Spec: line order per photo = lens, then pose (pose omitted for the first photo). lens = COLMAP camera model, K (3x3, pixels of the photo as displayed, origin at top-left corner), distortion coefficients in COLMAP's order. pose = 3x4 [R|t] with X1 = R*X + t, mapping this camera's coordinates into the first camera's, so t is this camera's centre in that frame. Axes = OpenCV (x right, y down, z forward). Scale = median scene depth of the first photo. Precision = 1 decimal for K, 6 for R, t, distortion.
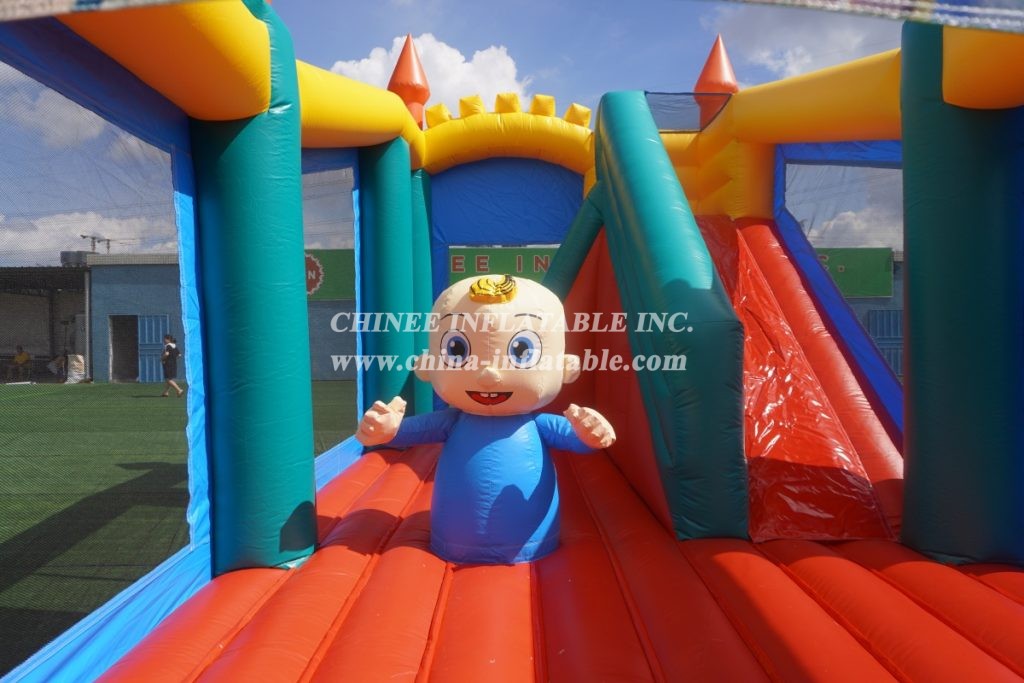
lens RADIAL K [[699.7, 0, 512.0], [0, 699.7, 325.4], [0, 0, 1]] dist [-0.126053, -0.000236]
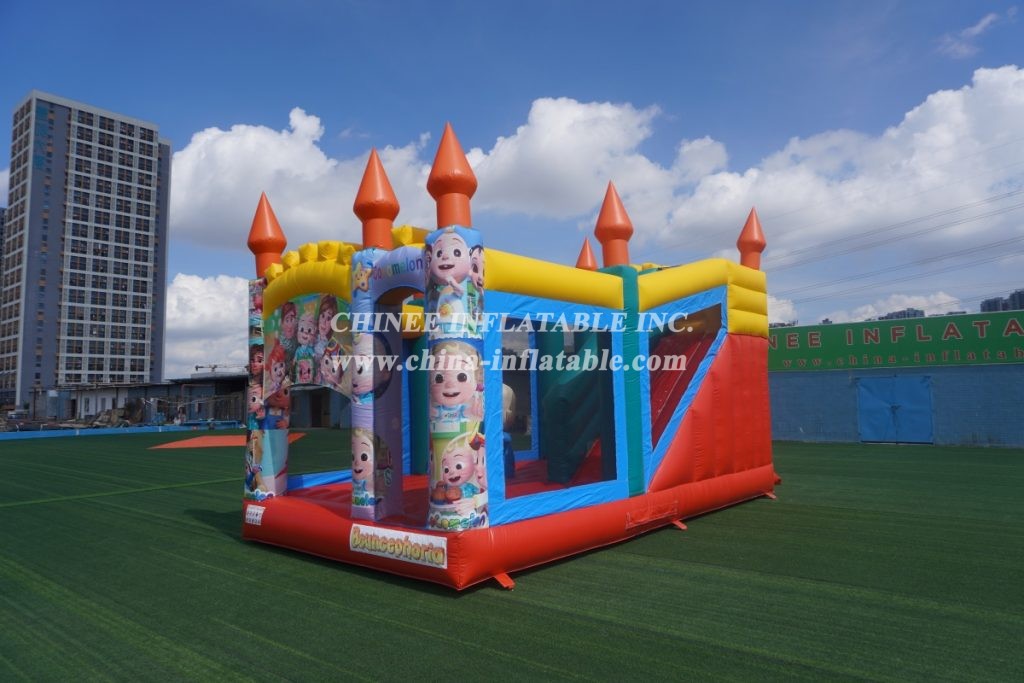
lens RADIAL K [[685.5, 0, 512.0], [0, 685.5, 341.5], [0, 0, 1]] dist [-0.031800, 0.000268]
pose [[0.754704, -0.060037, -0.653313, 0.338577], [0.012768, 0.996960, -0.076867, -0.003174], [0.655941, 0.049671, 0.753176, -0.206210]]
